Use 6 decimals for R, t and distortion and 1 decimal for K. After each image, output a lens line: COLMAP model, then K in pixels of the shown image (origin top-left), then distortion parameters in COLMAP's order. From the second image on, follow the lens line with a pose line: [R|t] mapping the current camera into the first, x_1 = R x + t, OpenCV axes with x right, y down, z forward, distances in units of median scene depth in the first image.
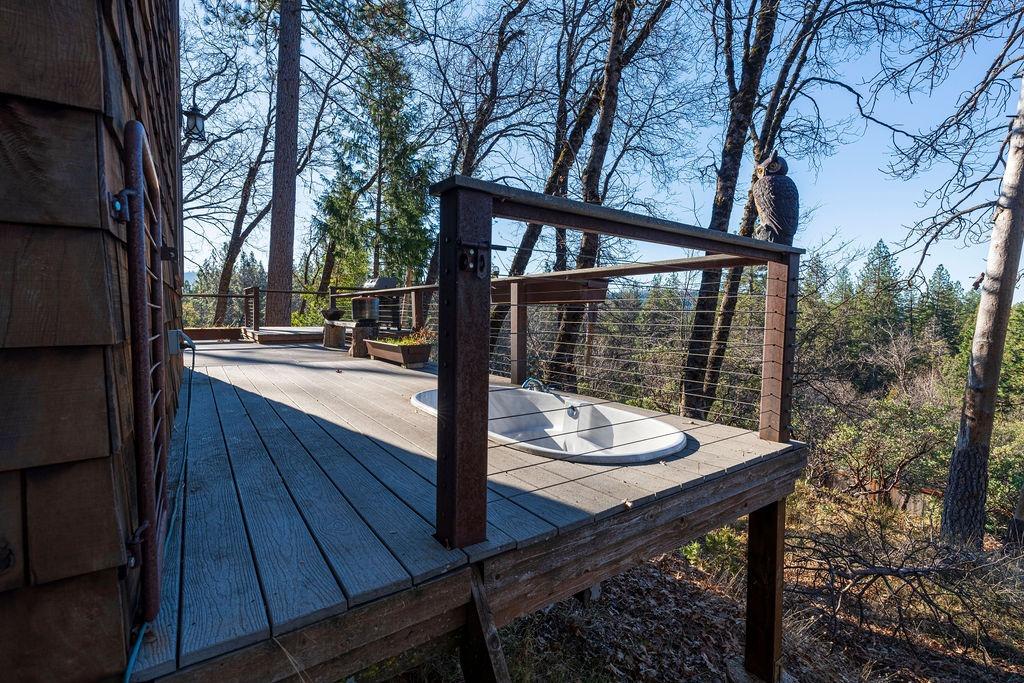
lens RADIAL K [[455.2, 0, 510.6], [0, 455.2, 339.8], [0, 0, 1]] dist [-0.005333, 0.001628]
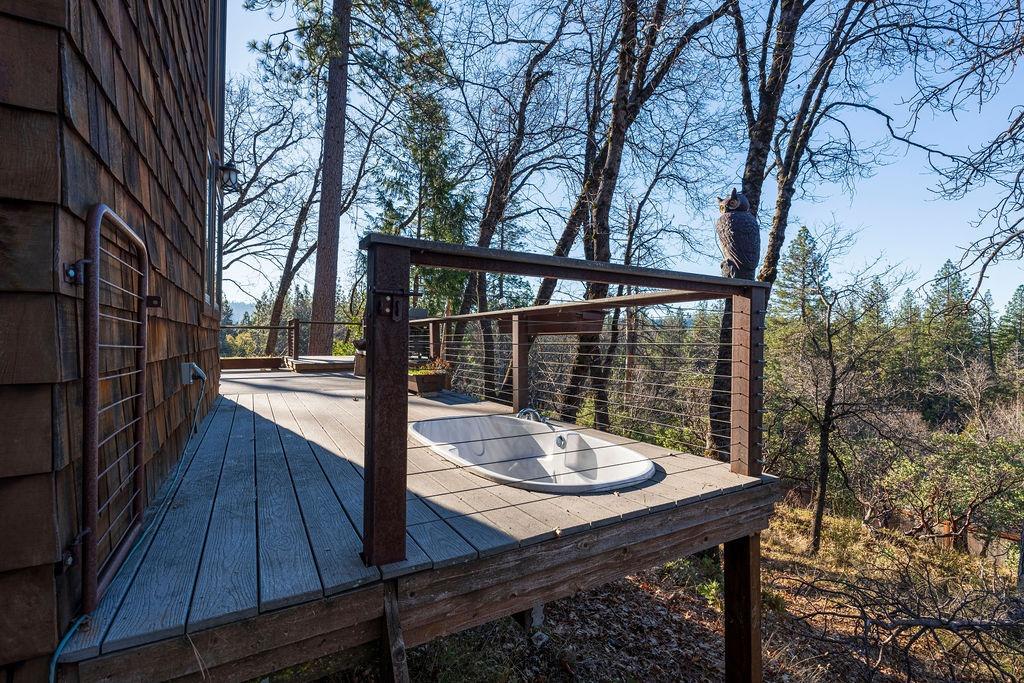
lens RADIAL K [[455.2, 0, 511.1], [0, 455.2, 340.3], [0, 0, 1]] dist [-0.005333, 0.001628]
pose [[0.995834, -0.005697, -0.091004, 0.059221], [0.000268, 0.998225, -0.059561, -0.003767], [0.091181, 0.059289, 0.994068, -0.017825]]
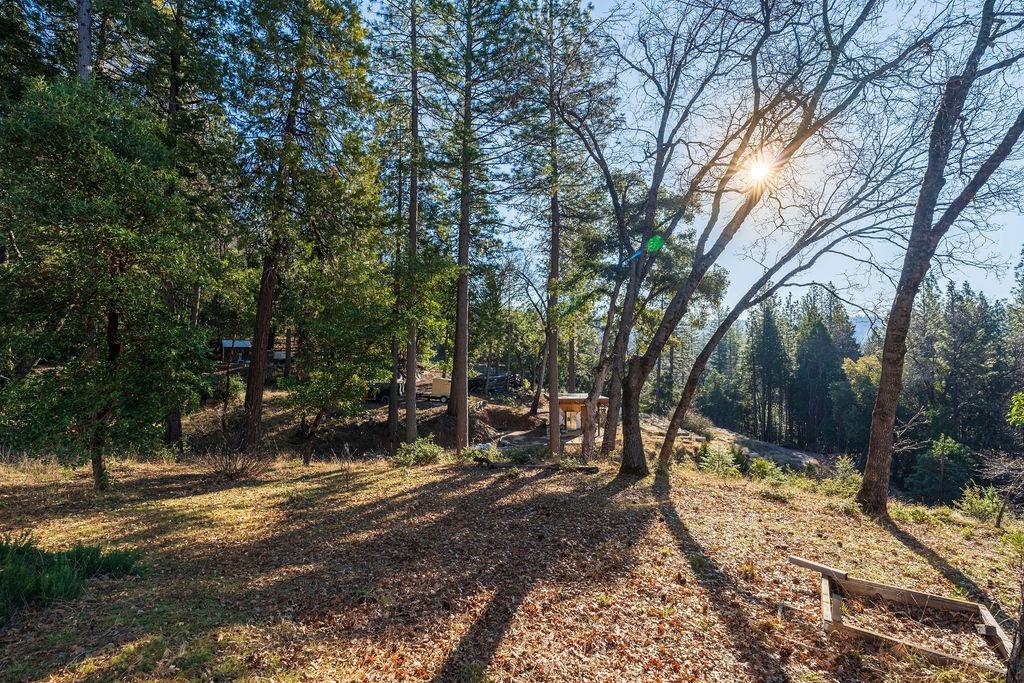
lens RADIAL K [[455.2, 0, 512.4], [0, 455.2, 342.7], [0, 0, 1]] dist [-0.005333, 0.001628]
pose [[0.262786, -0.052441, -0.963428, -1.043300], [-0.040702, 0.997030, -0.065372, -0.274545], [0.963995, 0.056392, 0.259871, 1.867471]]
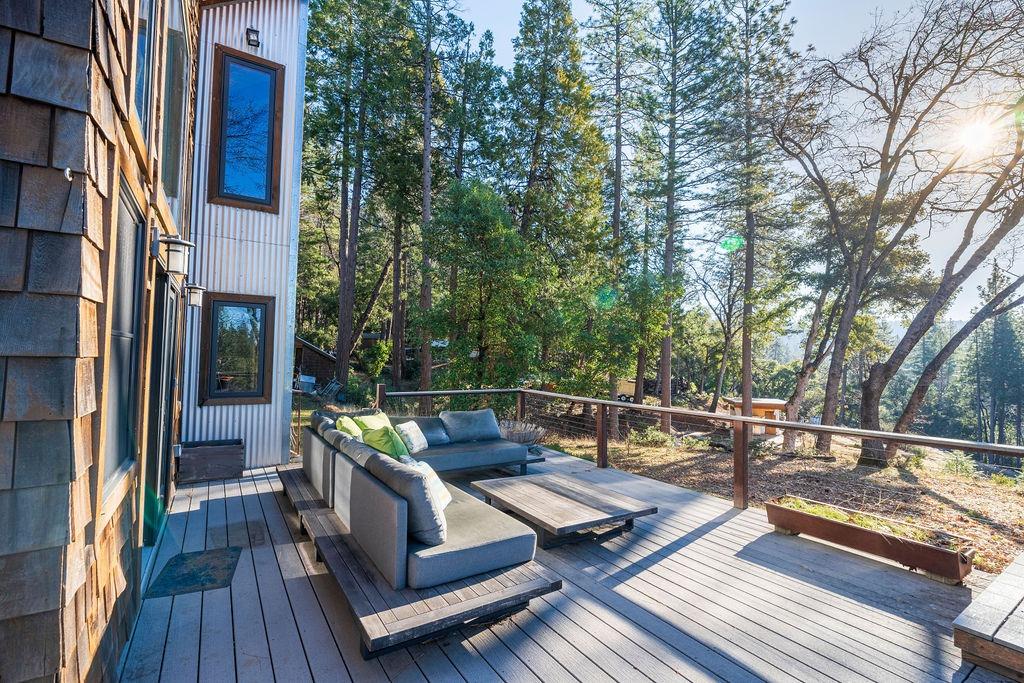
lens RADIAL K [[455.2, 0, 511.8], [0, 455.2, 342.3], [0, 0, 1]] dist [-0.005333, 0.001628]
pose [[-0.034351, -0.053982, -0.997951, -0.735470], [-0.072273, 0.996060, -0.051392, -0.246459], [0.996793, 0.070360, -0.038117, 1.481226]]
